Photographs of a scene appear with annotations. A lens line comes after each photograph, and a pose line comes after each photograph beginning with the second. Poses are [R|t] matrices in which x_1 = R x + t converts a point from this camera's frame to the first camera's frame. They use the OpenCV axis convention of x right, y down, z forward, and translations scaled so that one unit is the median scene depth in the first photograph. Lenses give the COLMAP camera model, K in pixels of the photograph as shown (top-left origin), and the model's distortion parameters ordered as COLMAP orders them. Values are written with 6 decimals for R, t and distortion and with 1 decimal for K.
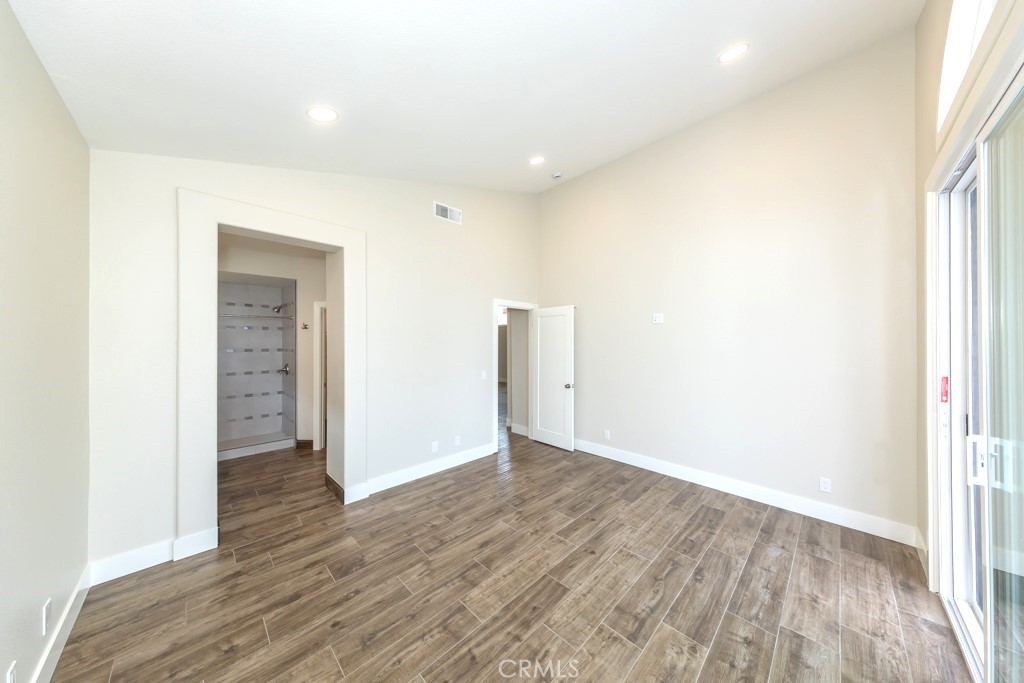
lens RADIAL K [[330.1, 0, 515.9], [0, 330.1, 341.3], [0, 0, 1]] dist [0.005016, -0.000024]
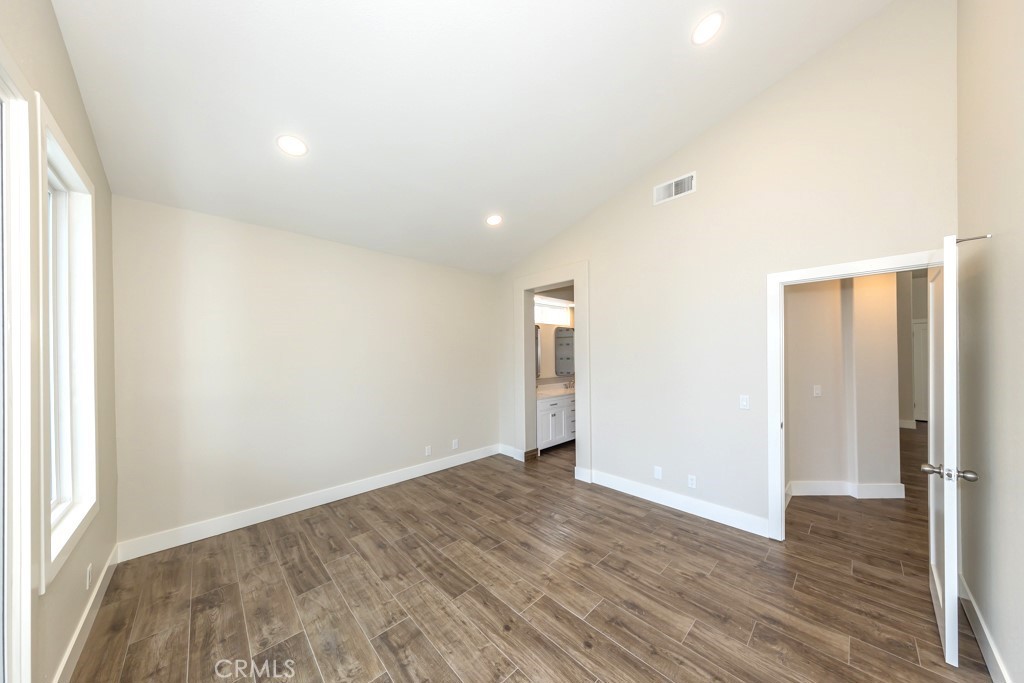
lens RADIAL K [[330.1, 0, 515.9], [0, 330.1, 341.3], [0, 0, 1]] dist [0.005016, -0.000024]
pose [[-0.037177, -0.034177, -0.998724, 1.032116], [0.016705, 0.999254, -0.034817, 0.001694], [0.999169, -0.017978, -0.036578, 1.071893]]
